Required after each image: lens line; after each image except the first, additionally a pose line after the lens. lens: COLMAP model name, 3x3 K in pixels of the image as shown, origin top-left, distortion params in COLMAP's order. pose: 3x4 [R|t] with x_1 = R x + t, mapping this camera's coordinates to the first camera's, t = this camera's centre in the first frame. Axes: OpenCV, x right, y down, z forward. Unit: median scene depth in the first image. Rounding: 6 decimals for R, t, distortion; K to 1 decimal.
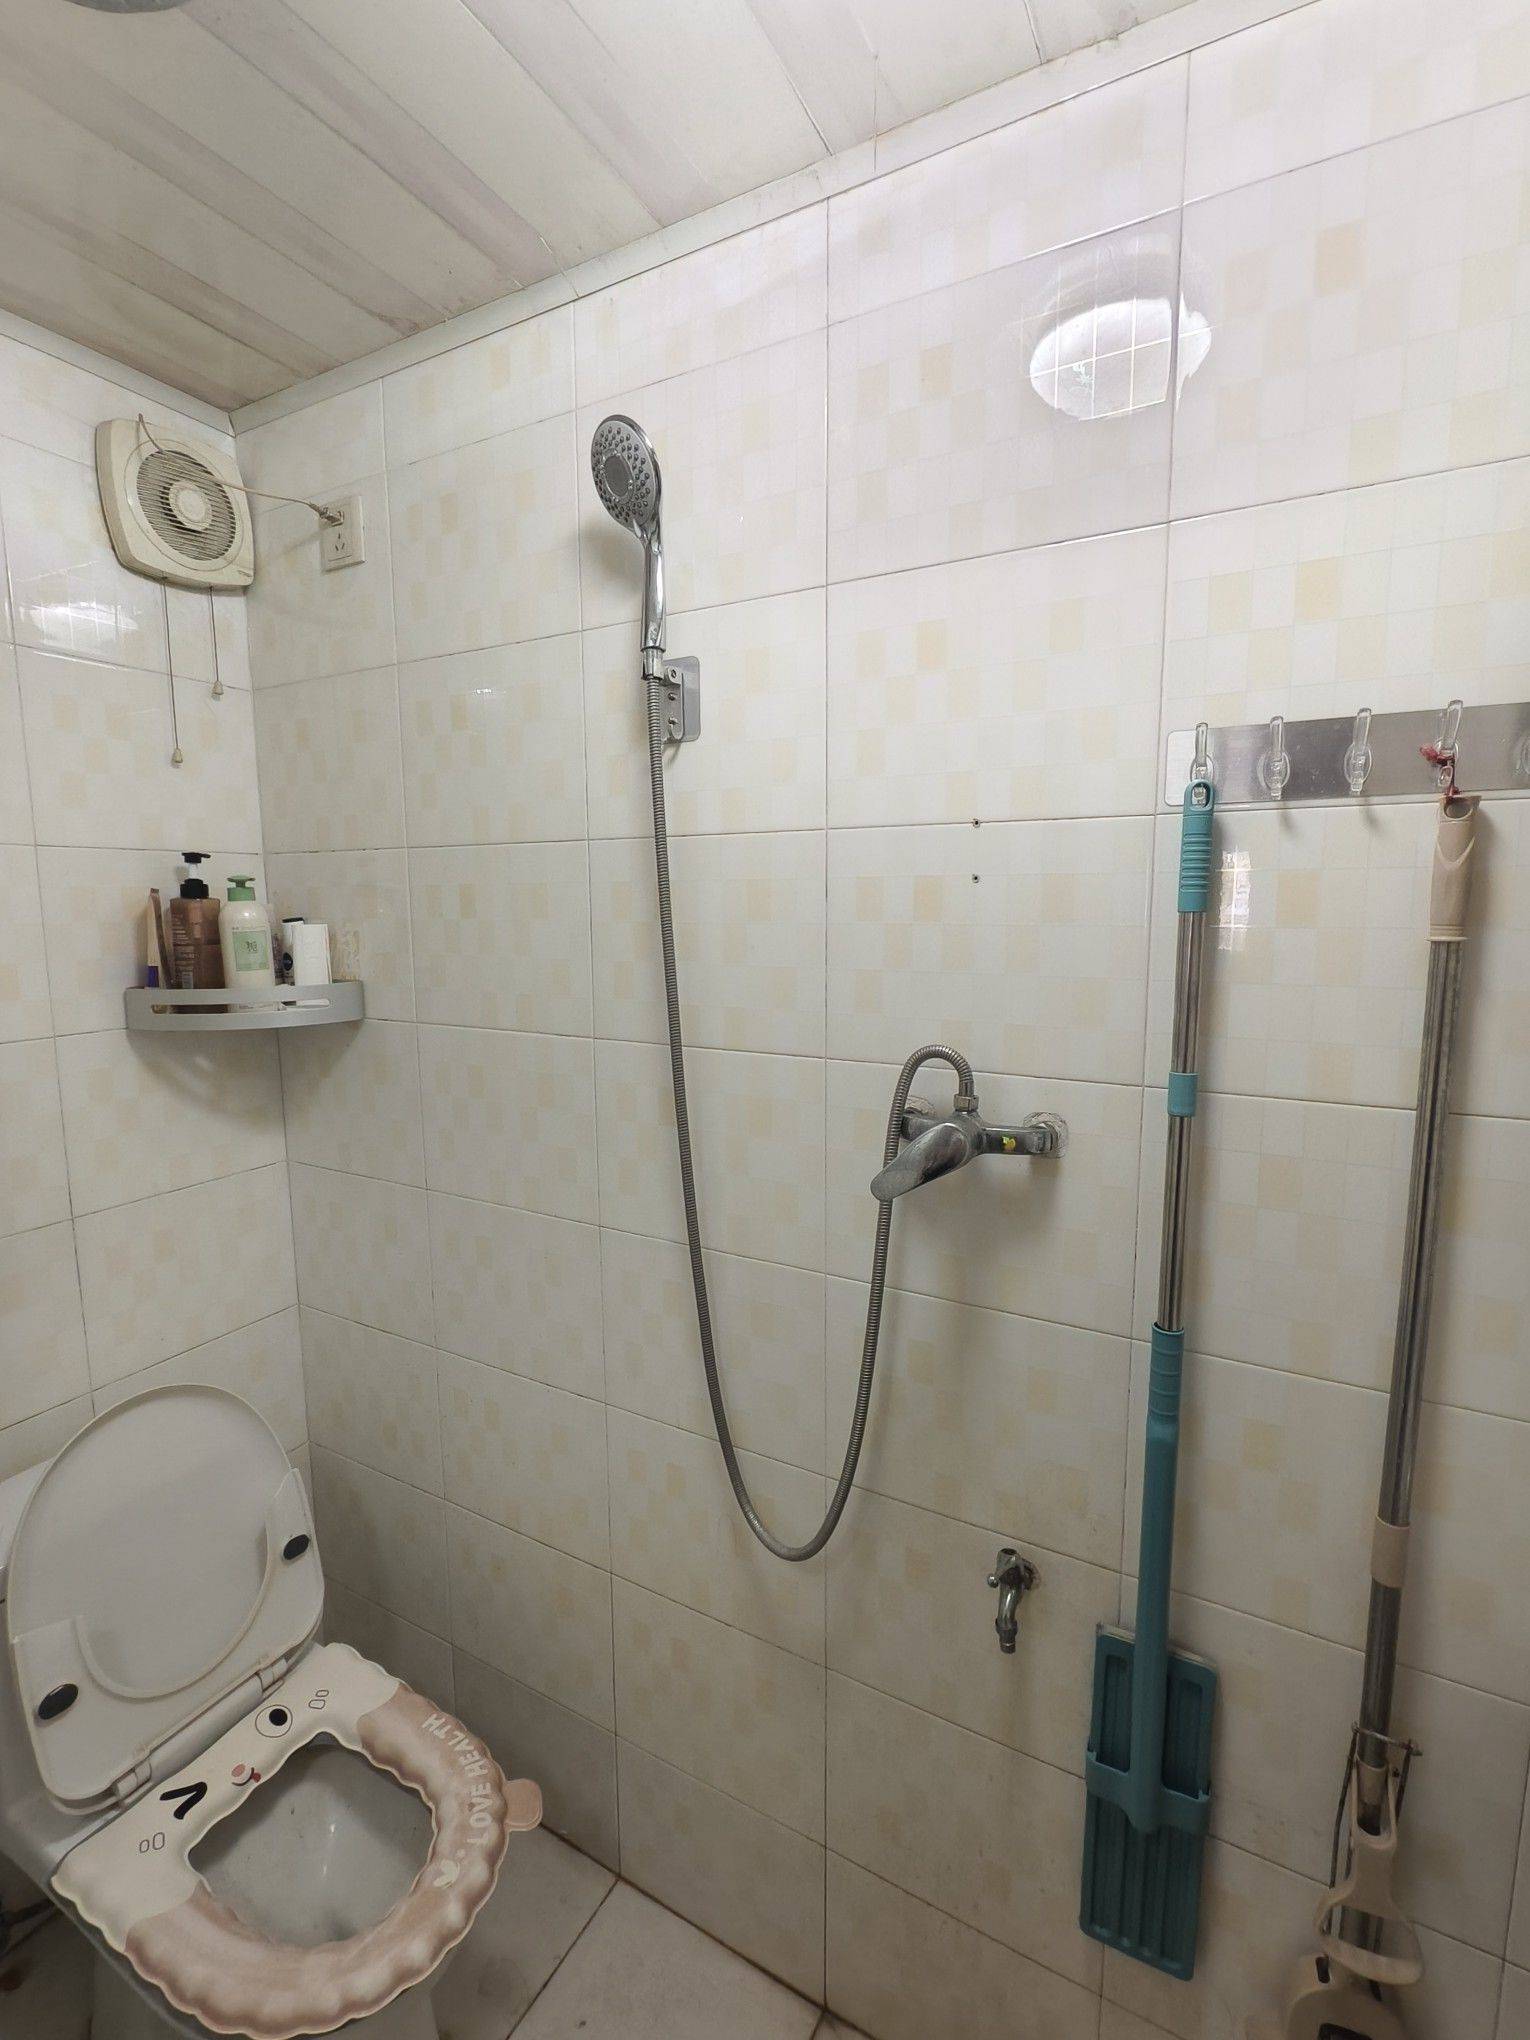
lens RADIAL K [[902.1, 0, 765.0], [0, 902.1, 1020.0], [0, 0, 1]] dist [-0.010631, -0.000649]
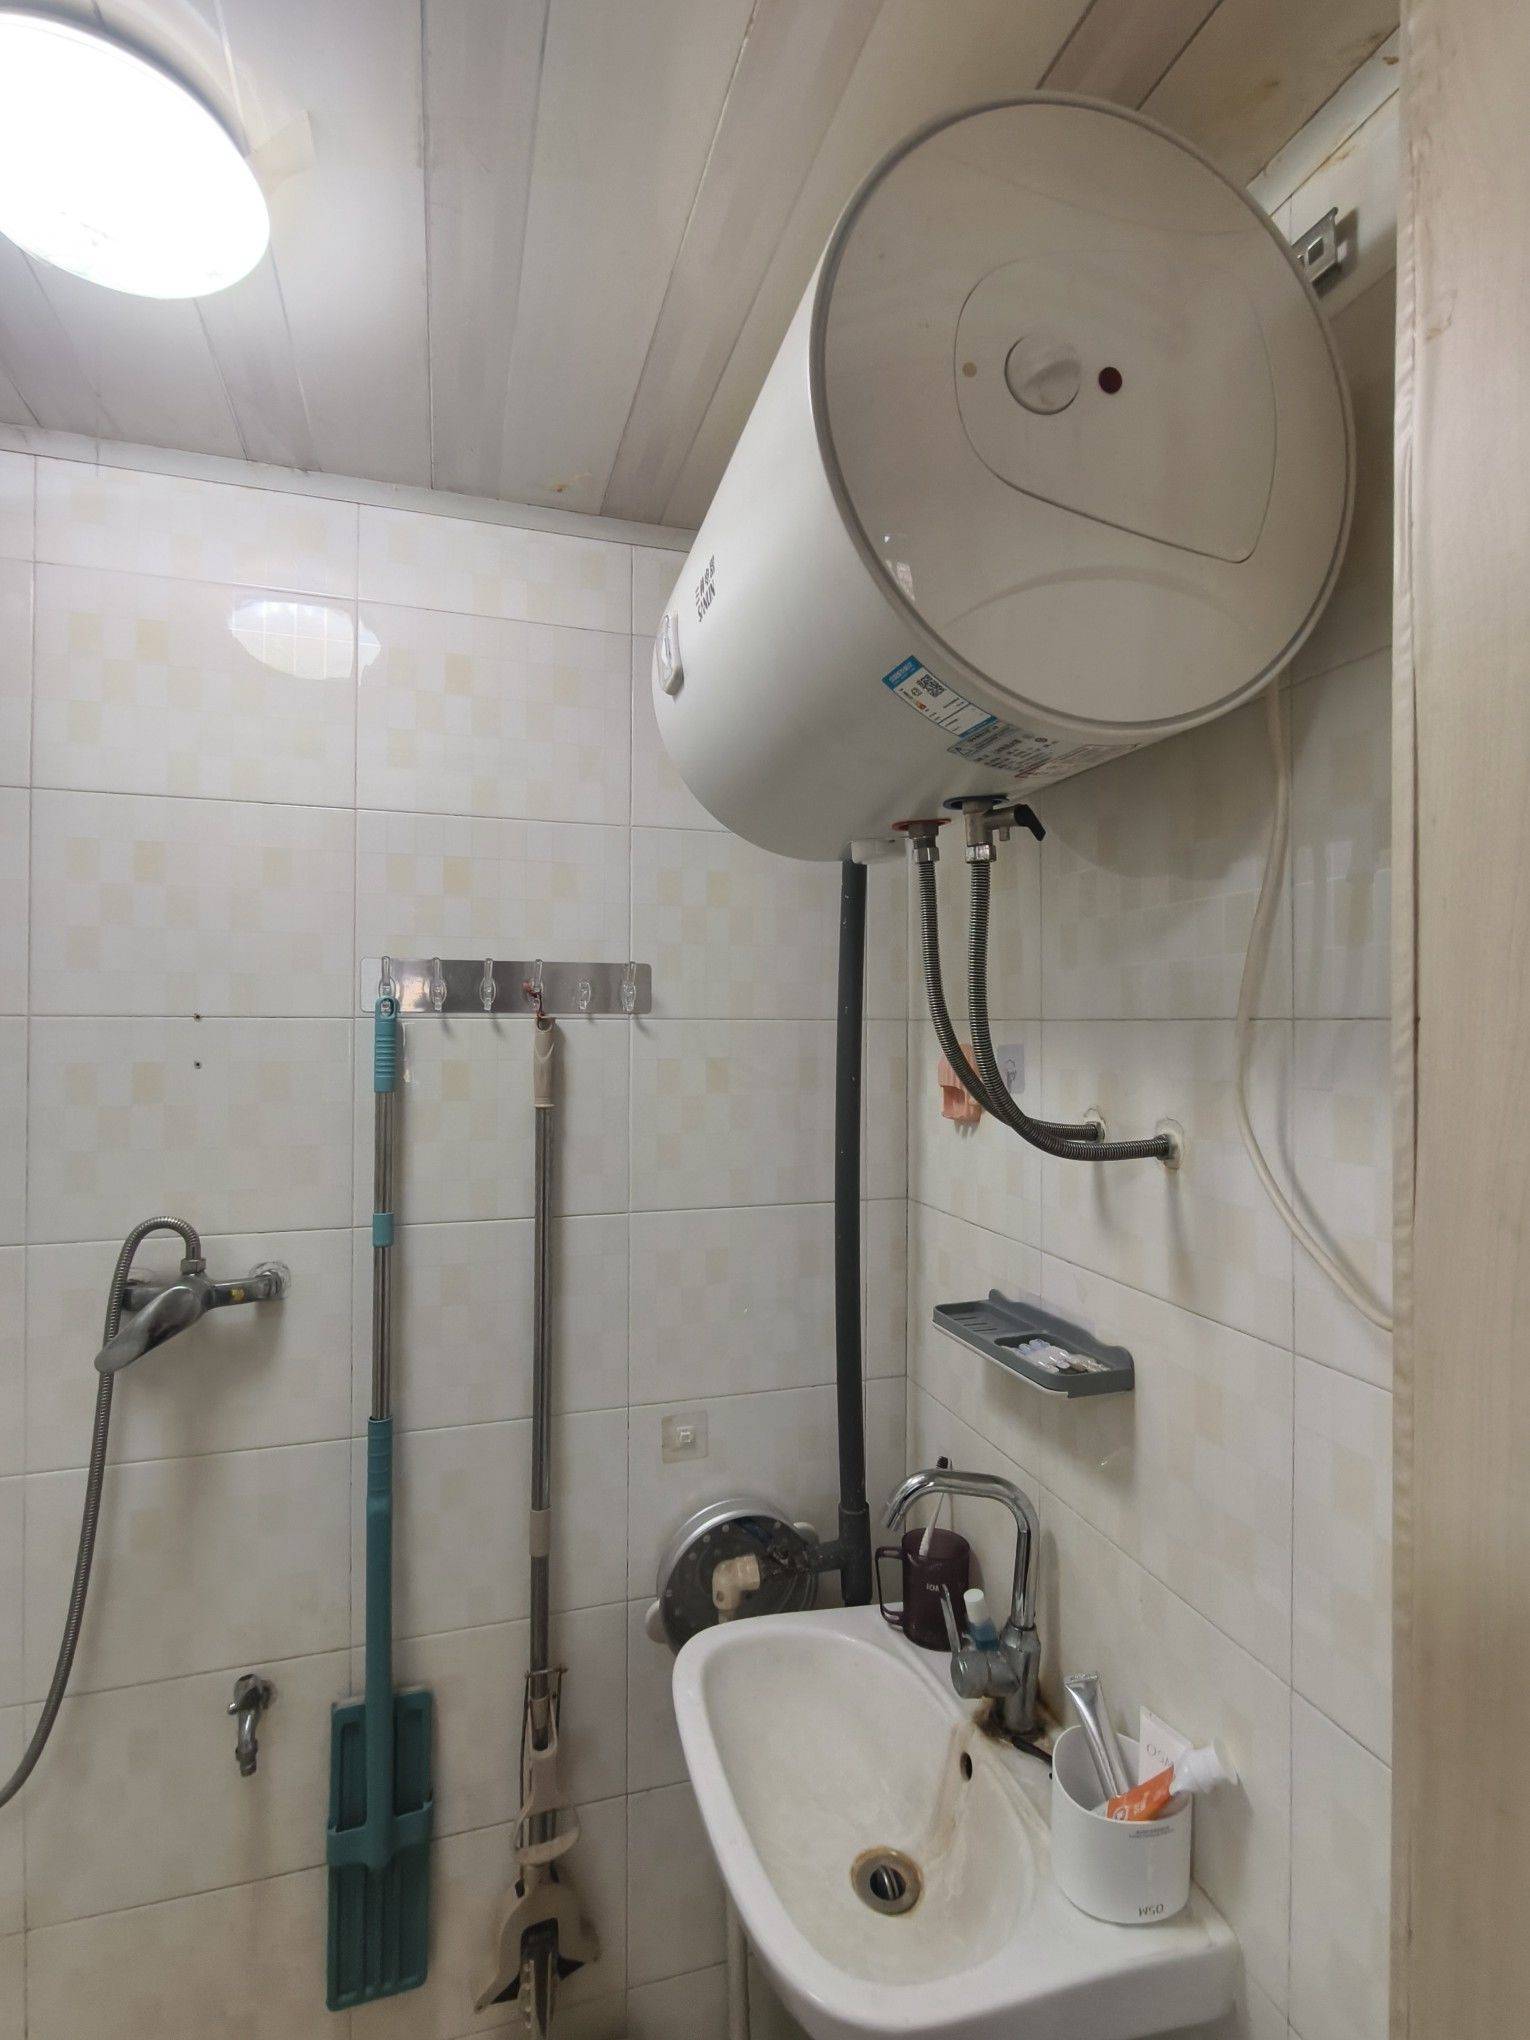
lens RADIAL K [[938.6, 0, 765.0], [0, 938.6, 1020.0], [0, 0, 1]] dist [0.001784, -0.000037]
pose [[0.680064, 0.019353, 0.732897, -0.160116], [0.085973, 0.990650, -0.105935, -0.026087], [-0.728094, 0.135052, 0.672041, -0.352062]]
